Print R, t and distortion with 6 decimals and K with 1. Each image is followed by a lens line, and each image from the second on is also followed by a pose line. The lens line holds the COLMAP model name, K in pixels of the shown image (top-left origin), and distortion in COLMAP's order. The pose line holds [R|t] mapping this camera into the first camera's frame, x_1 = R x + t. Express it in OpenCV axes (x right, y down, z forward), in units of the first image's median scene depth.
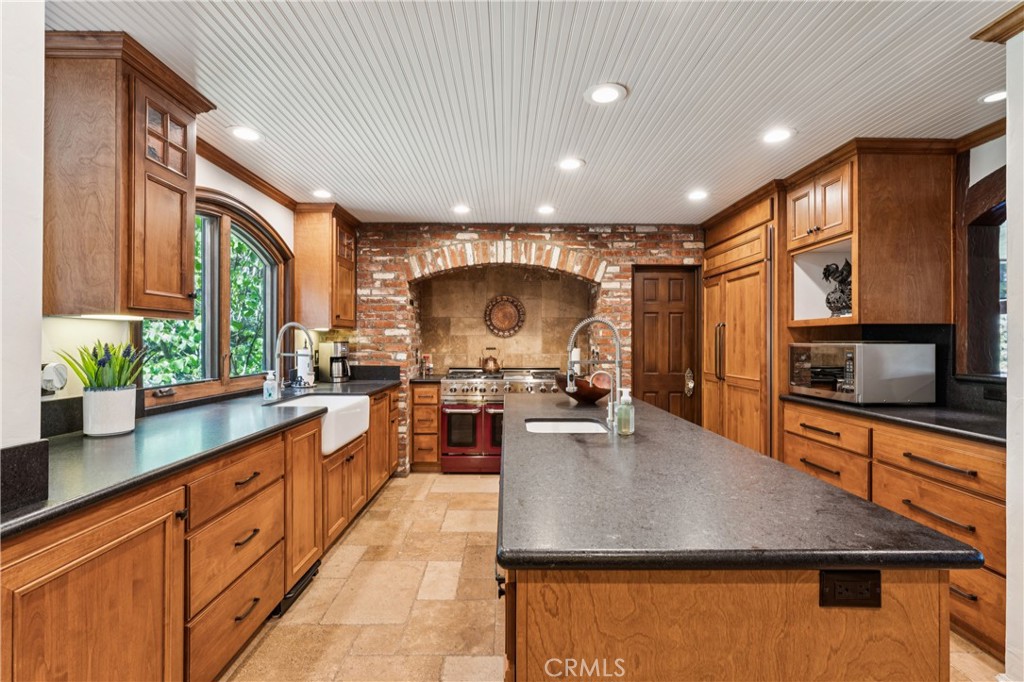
lens RADIAL K [[460.6, 0, 512.0], [0, 460.6, 341.0], [0, 0, 1]] dist [-0.001841, -0.000306]
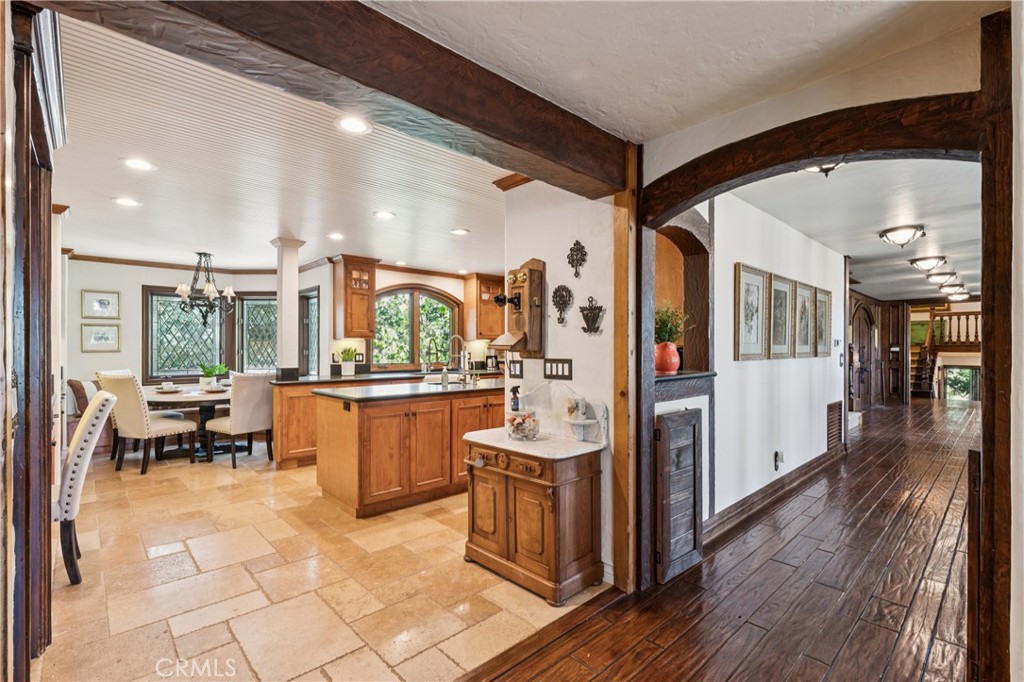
lens RADIAL K [[460.6, 0, 512.0], [0, 460.6, 341.0], [0, 0, 1]] dist [-0.001841, -0.000306]
pose [[0.677056, -0.011210, -0.735846, 2.160878], [0.001941, 0.999908, -0.013447, 0.006455], [0.735929, 0.007676, 0.677016, -0.319420]]
